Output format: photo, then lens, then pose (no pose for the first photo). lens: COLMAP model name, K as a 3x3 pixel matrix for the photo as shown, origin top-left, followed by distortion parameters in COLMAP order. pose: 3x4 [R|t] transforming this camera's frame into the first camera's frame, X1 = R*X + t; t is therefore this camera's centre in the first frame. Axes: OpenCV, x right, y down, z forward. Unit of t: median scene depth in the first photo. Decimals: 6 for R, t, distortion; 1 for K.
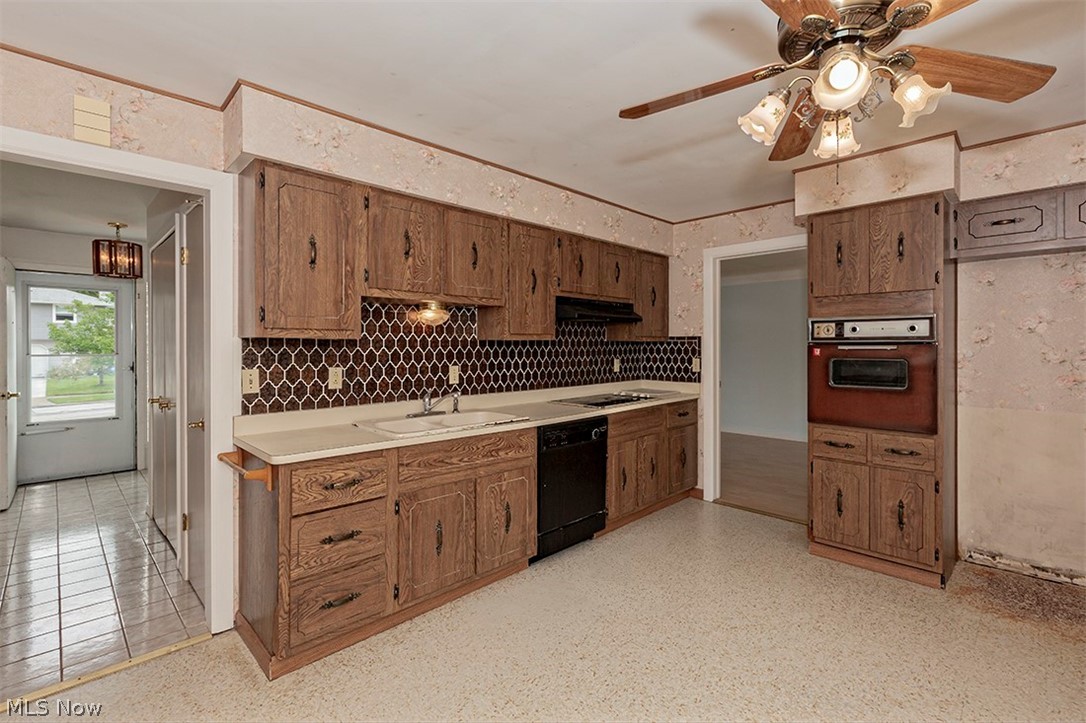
lens RADIAL K [[499.1, 0, 561.8], [0, 499.1, 343.9], [0, 0, 1]] dist [-0.002846, -0.000306]
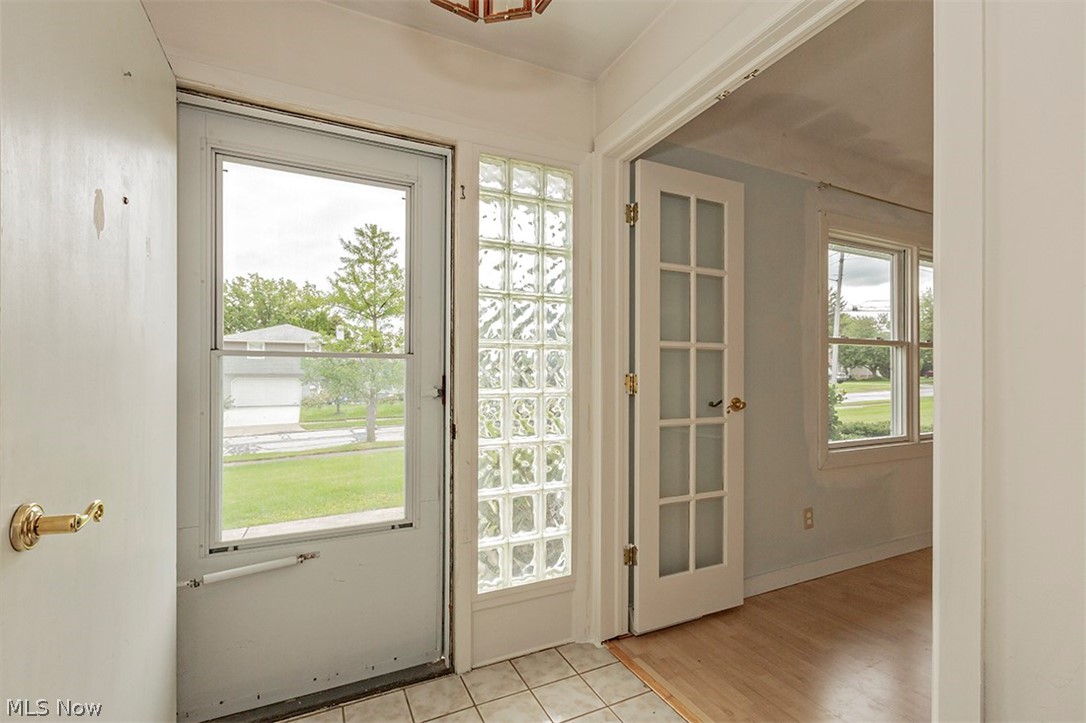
lens RADIAL K [[499.1, 0, 543.0], [0, 499.1, 371.5], [0, 0, 1]] dist [-0.002846, -0.000306]
pose [[0.938416, -0.009144, -0.345386, -0.160518], [0.005017, 0.999905, -0.012839, 0.009415], [0.345471, 0.010316, 0.938373, 0.163966]]
